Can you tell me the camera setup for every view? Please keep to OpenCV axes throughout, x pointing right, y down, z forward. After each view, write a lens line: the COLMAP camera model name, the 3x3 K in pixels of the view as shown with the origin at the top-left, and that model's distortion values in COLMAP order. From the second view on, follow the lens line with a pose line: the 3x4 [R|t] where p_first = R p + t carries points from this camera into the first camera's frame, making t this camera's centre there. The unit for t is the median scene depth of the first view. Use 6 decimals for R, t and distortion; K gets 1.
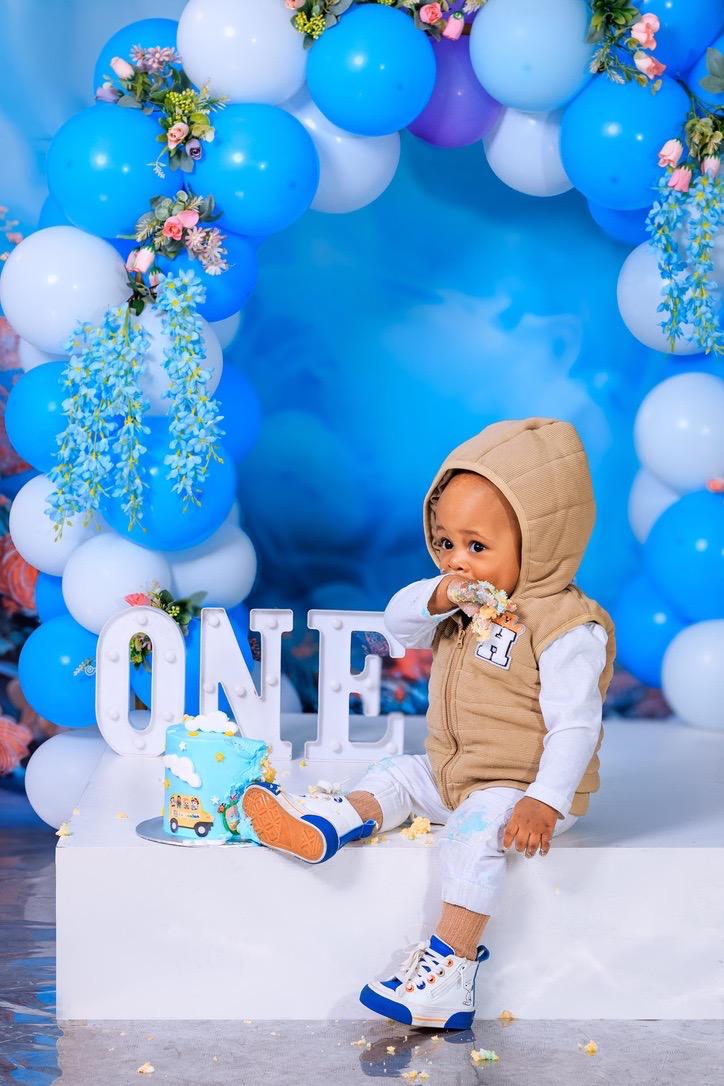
lens RADIAL K [[2851.5, 0, 365.8], [0, 2851.5, 567.4], [0, 0, 1]] dist [0.041689, -0.273488]
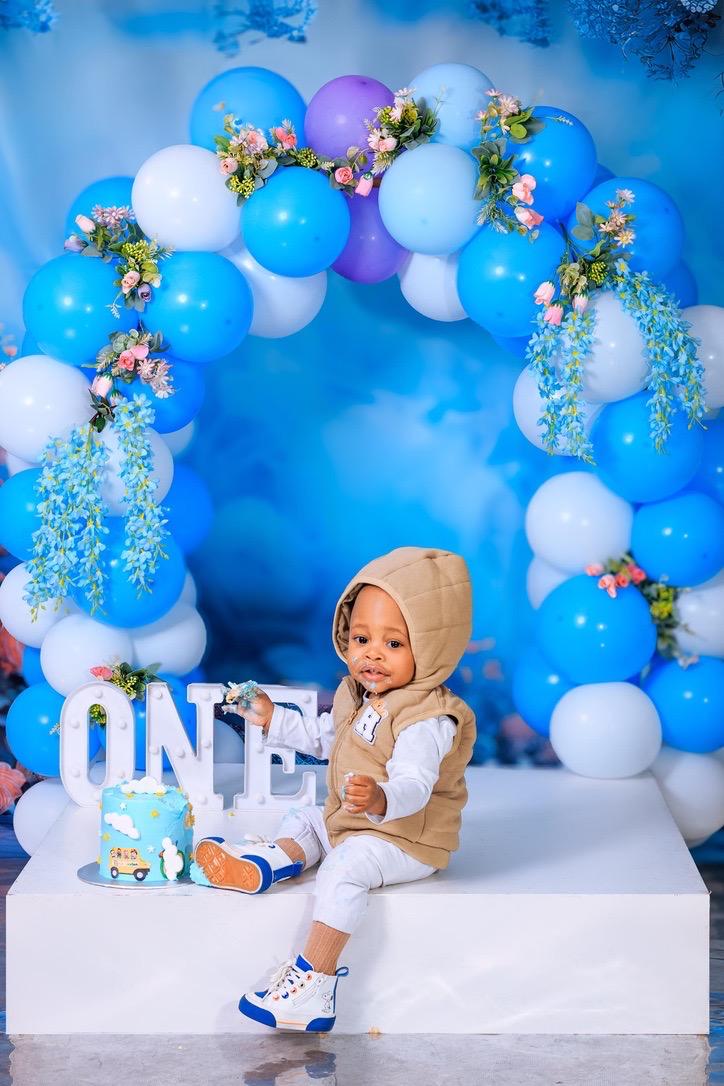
lens RADIAL K [[2801.8, 0, 362.0], [0, 2801.8, 543.0], [0, 0, 1]] dist [0.019951, 0.029236]
pose [[0.999202, -0.006769, -0.039371, 0.075546], [0.006922, 0.999969, 0.003740, -0.046145], [0.039345, -0.004010, 0.999218, -0.163139]]
